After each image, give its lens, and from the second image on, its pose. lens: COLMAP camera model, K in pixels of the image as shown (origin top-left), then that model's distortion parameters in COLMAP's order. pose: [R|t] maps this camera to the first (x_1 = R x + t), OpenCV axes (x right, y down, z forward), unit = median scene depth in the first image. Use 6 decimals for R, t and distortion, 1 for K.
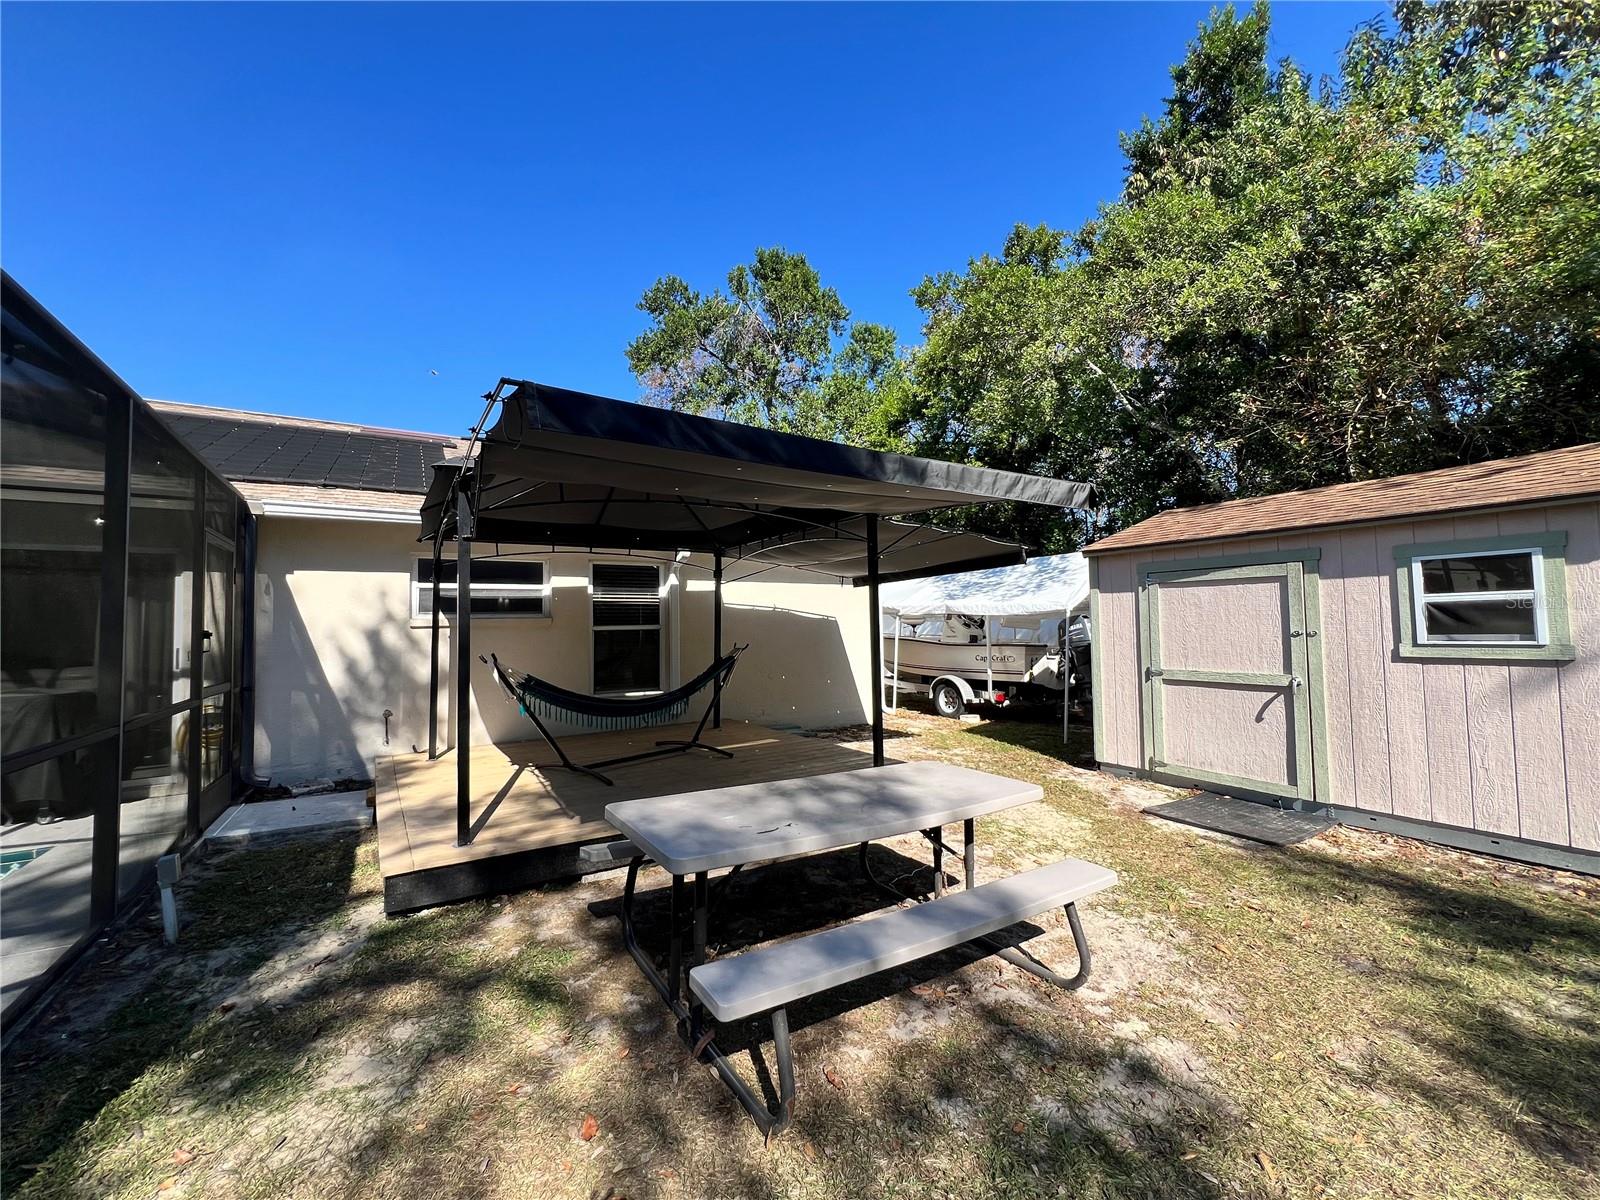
lens RADIAL K [[641.0, 0, 795.9], [0, 641.0, 599.2], [0, 0, 1]] dist [-0.002422, -0.000342]
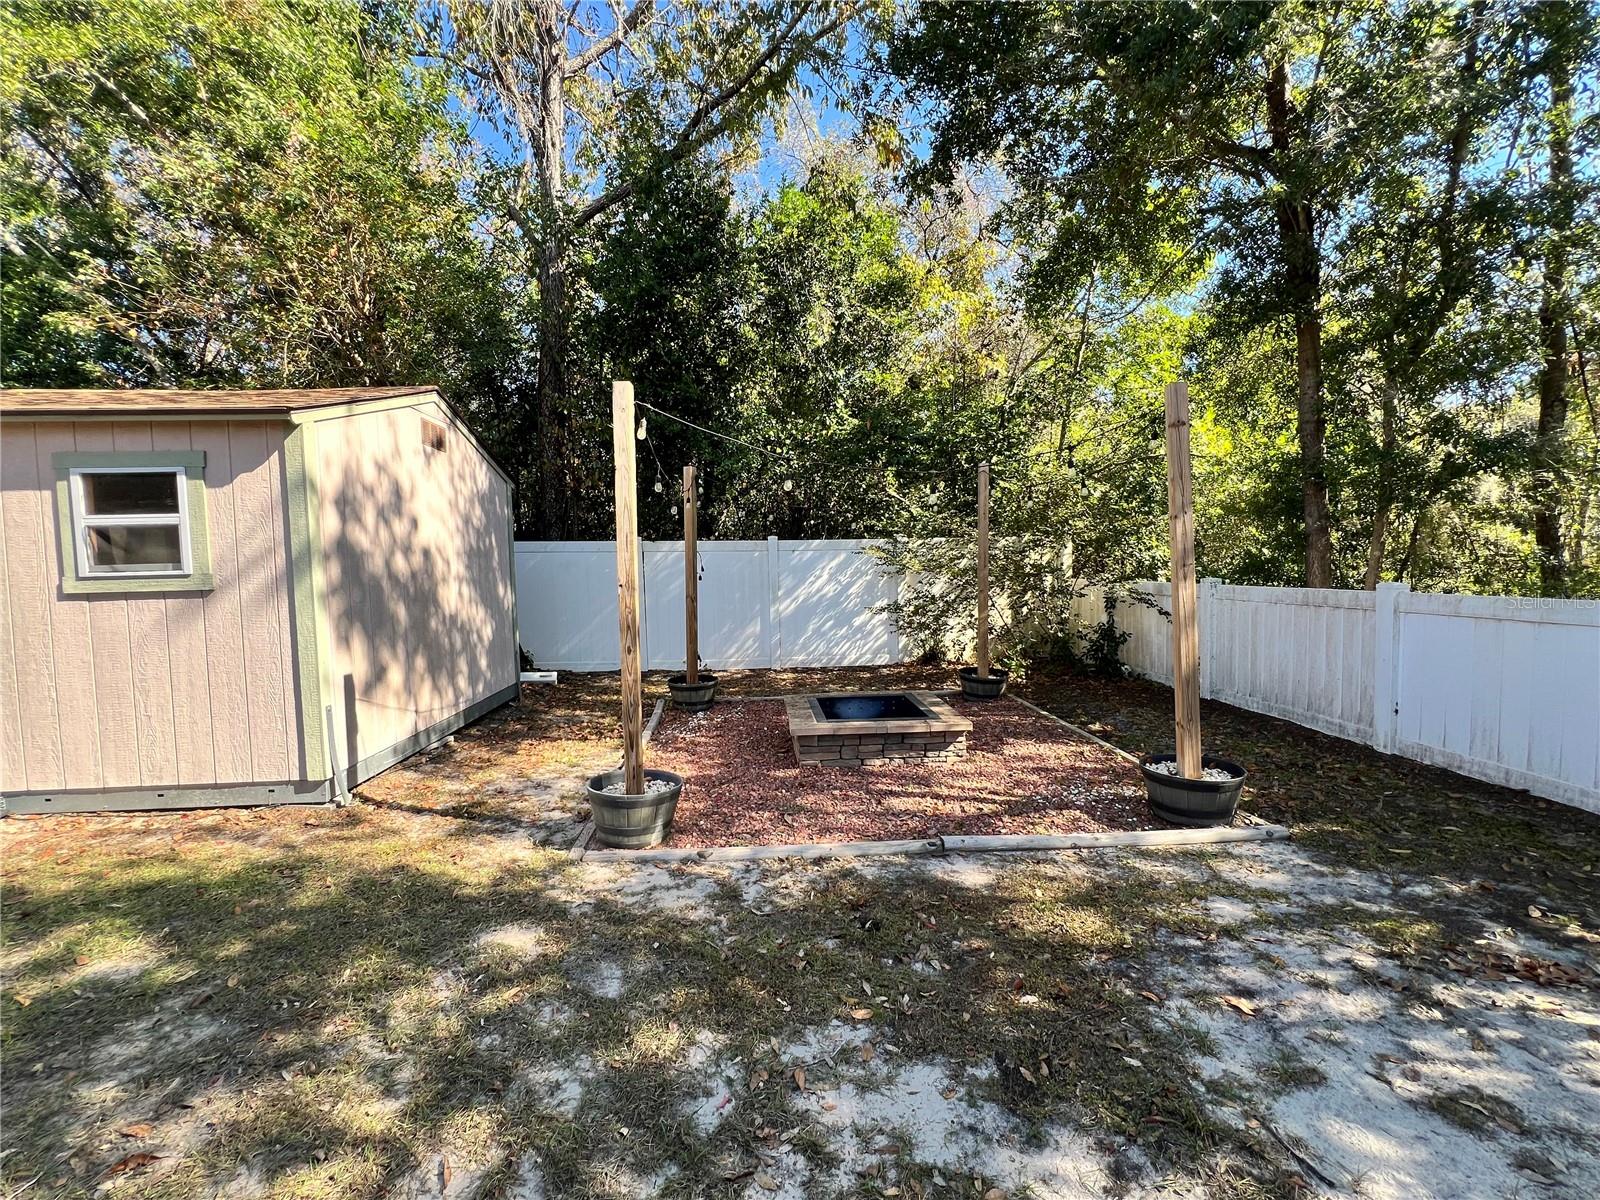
lens RADIAL K [[641.0, 0, 797.0], [0, 641.0, 593.2], [0, 0, 1]] dist [-0.002422, -0.000342]
pose [[0.478266, -0.037986, 0.877393, 0.726162], [-0.023815, 0.998136, 0.056195, 0.024343], [-0.877892, -0.047772, 0.476470, -0.194563]]
